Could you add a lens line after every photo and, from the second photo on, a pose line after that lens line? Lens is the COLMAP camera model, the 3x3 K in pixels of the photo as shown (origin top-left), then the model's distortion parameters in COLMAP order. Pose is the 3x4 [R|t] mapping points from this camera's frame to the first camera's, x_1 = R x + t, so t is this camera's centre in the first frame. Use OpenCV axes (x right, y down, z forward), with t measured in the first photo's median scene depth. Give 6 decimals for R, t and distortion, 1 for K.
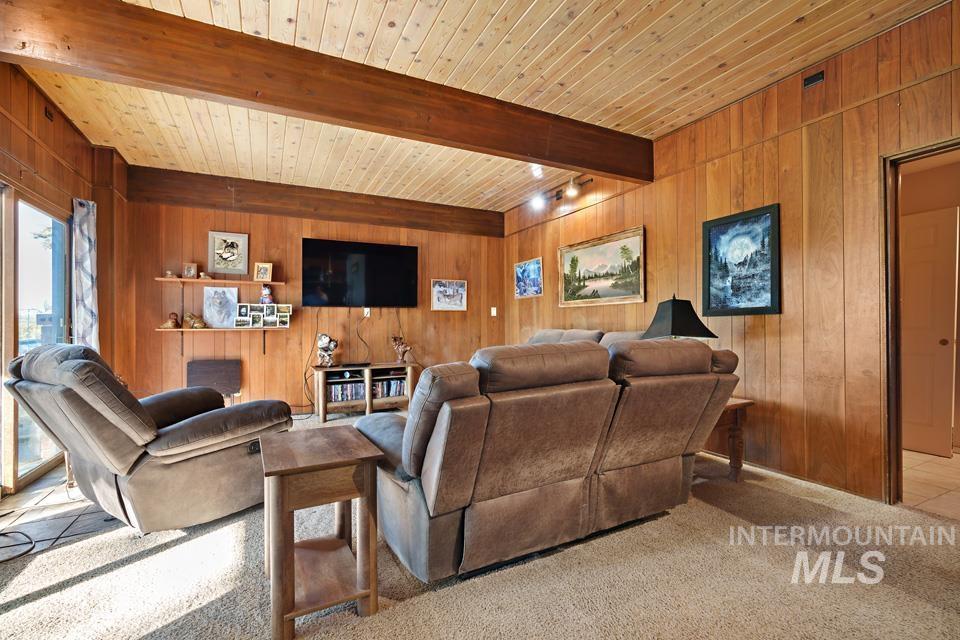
lens RADIAL K [[437.6, 0, 496.6], [0, 437.6, 335.3], [0, 0, 1]] dist [-0.009198, 0.002815]
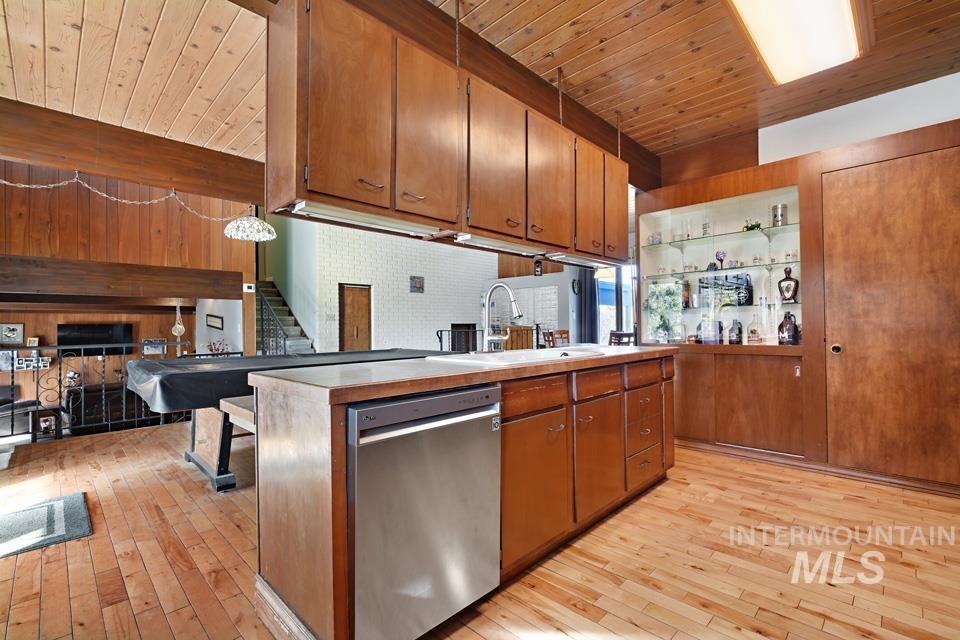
lens RADIAL K [[437.6, 0, 491.3], [0, 437.6, 331.9], [0, 0, 1]] dist [-0.009198, 0.002815]
pose [[0.952486, -0.004708, 0.304545, 0.878310], [0.007844, 0.999928, -0.009074, -0.152720], [-0.304480, 0.011032, 0.952455, -1.571845]]
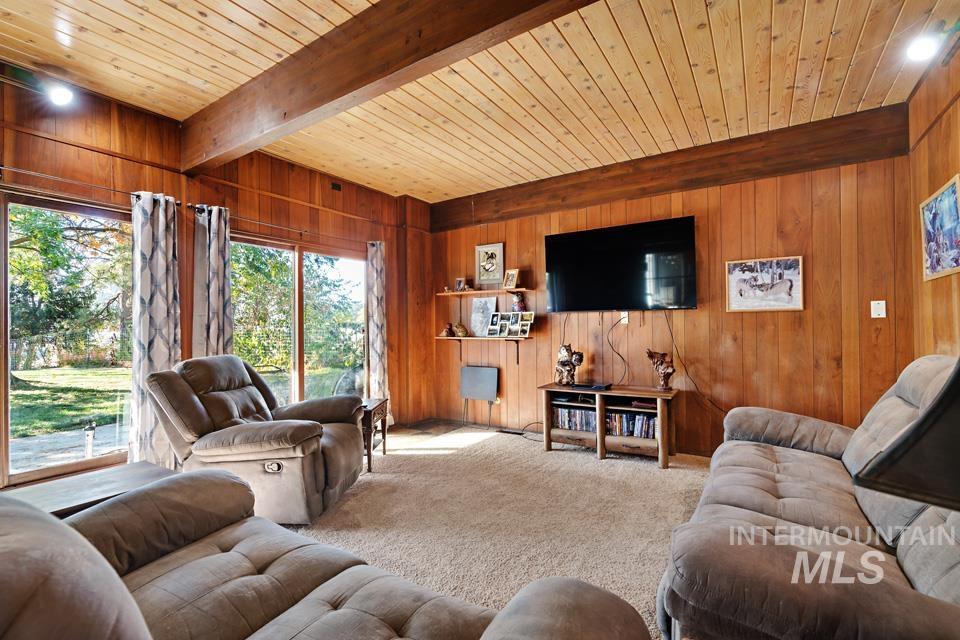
lens RADIAL K [[437.6, 0, 480.7], [0, 437.6, 326.8], [0, 0, 1]] dist [-0.009198, 0.002815]
pose [[0.469481, 0.003116, -0.882937, 0.279448], [-0.012391, 0.999919, -0.003060, -0.034442], [0.882855, 0.012377, 0.469482, 0.471627]]
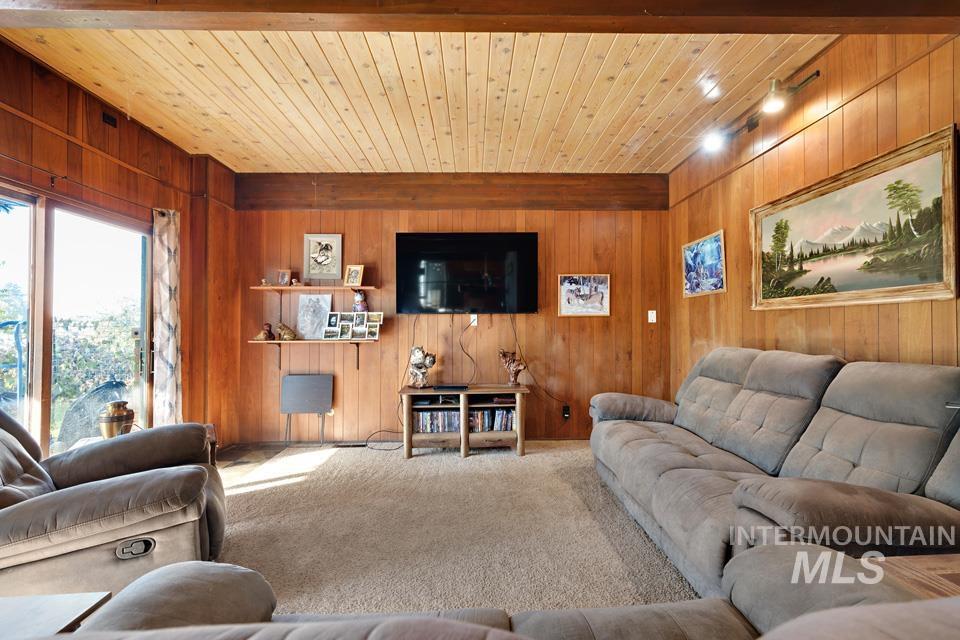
lens RADIAL K [[437.6, 0, 487.5], [0, 437.6, 327.7], [0, 0, 1]] dist [-0.009198, 0.002815]
pose [[0.893297, 0.002413, -0.449461, 0.092933], [-0.010614, 0.999820, -0.015729, -0.028666], [0.449342, 0.018821, 0.893162, 0.330242]]
